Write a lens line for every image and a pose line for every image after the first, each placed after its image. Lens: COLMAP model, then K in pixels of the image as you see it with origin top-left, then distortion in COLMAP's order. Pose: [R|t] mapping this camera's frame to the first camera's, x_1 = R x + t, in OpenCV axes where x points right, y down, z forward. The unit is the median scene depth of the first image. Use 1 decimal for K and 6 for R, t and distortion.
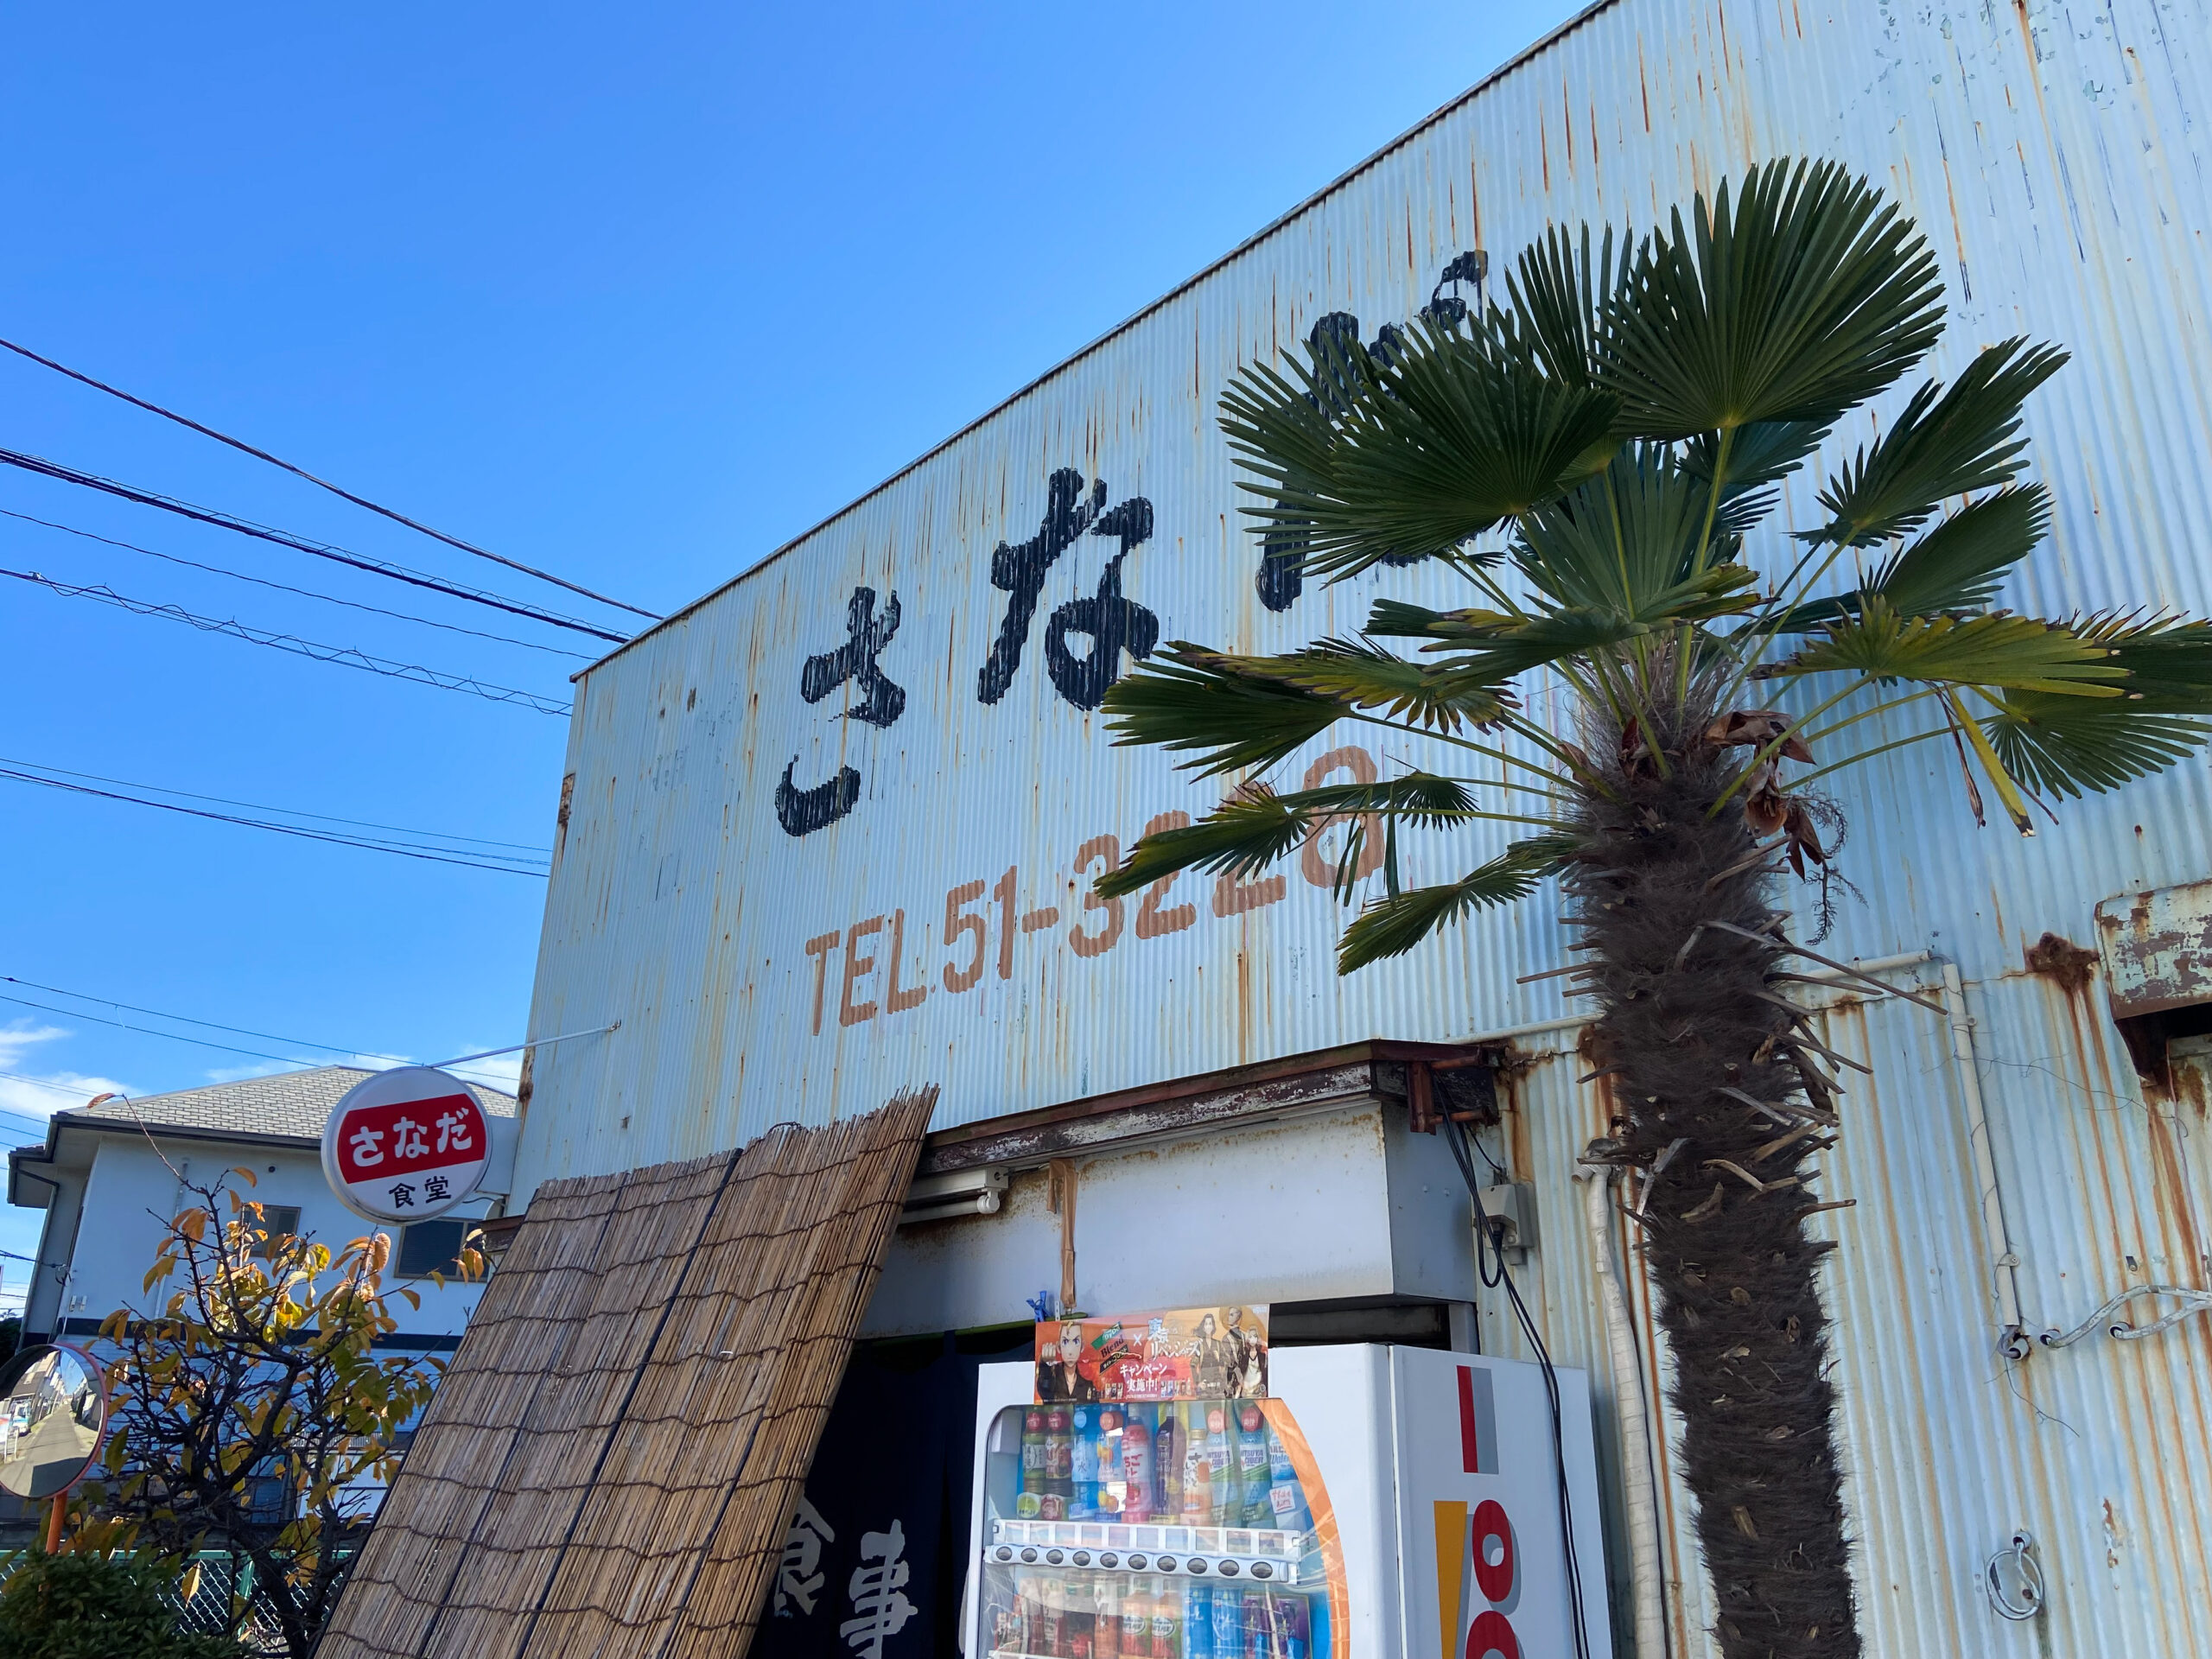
lens RADIAL K [[1695.9, 0, 1115.7], [0, 1695.9, 826.9], [0, 0, 1]] dist [0.125360, -0.152467]
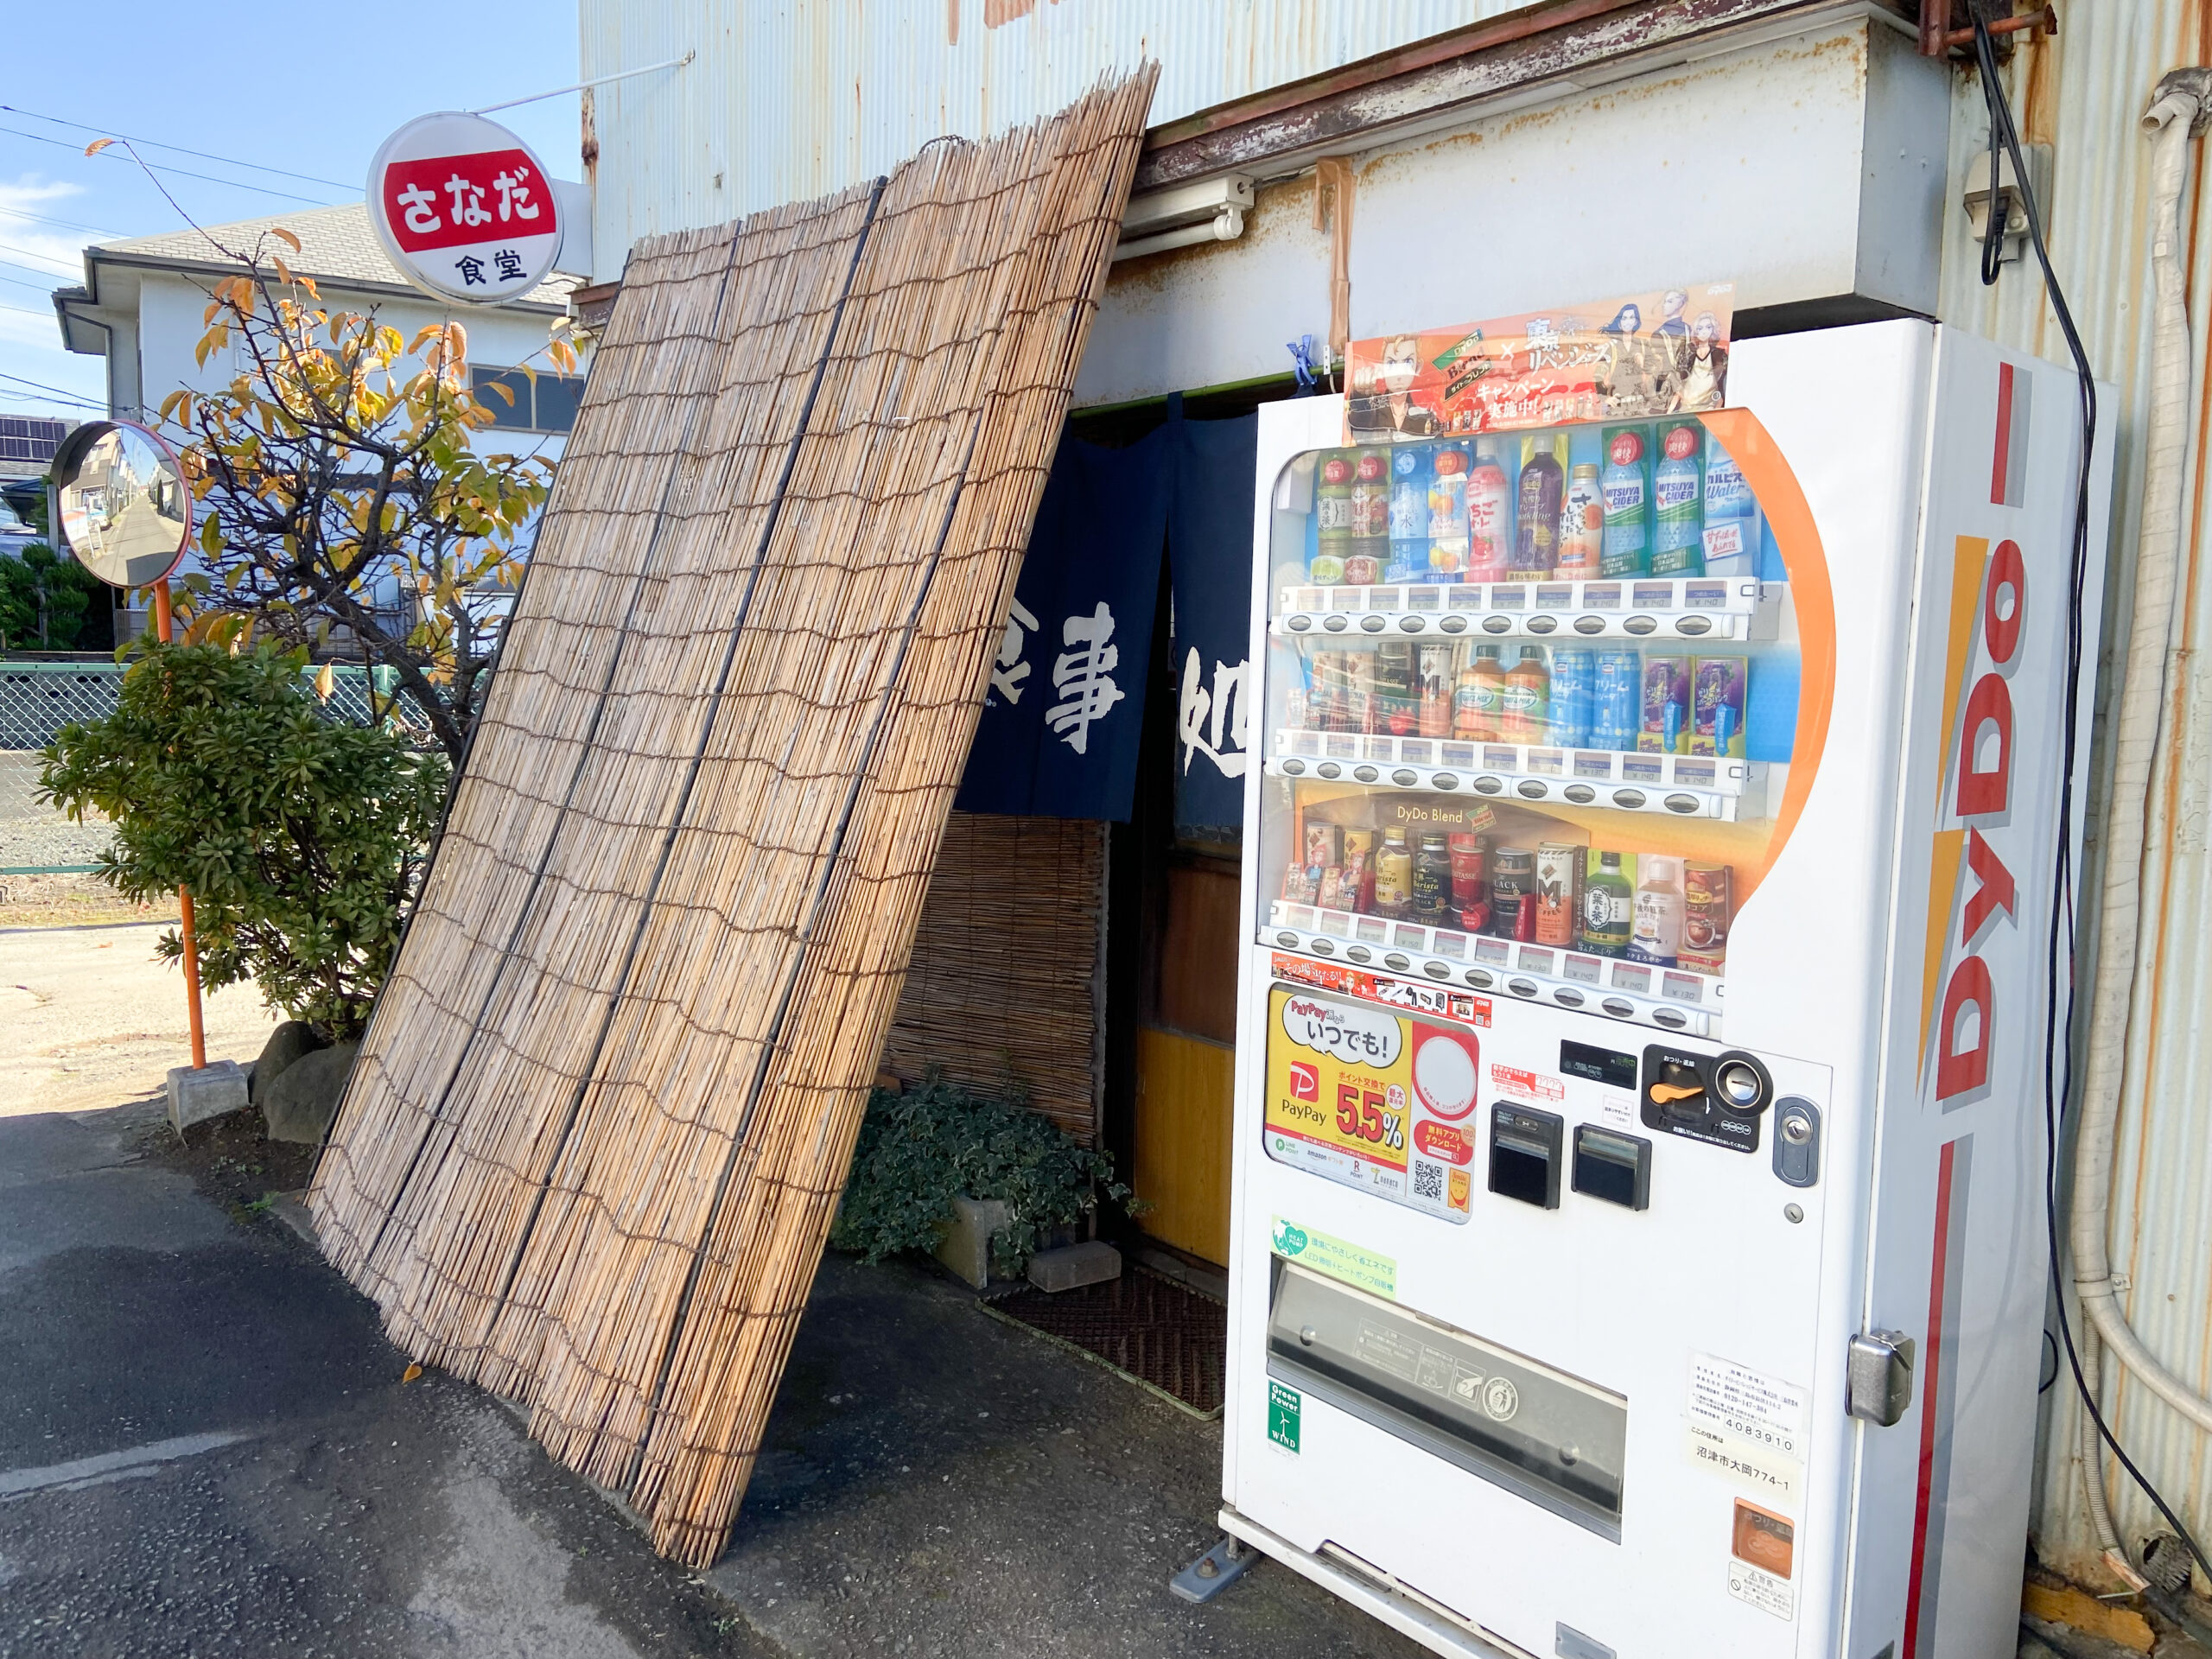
lens RADIAL K [[1695.9, 0, 1115.7], [0, 1695.9, 826.9], [0, 0, 1]] dist [0.125360, -0.152467]
pose [[0.999470, 0.013164, -0.029760, -0.095176], [0.001712, 0.891979, 0.452073, 0.107814], [0.032497, -0.451884, 0.891484, 0.178278]]
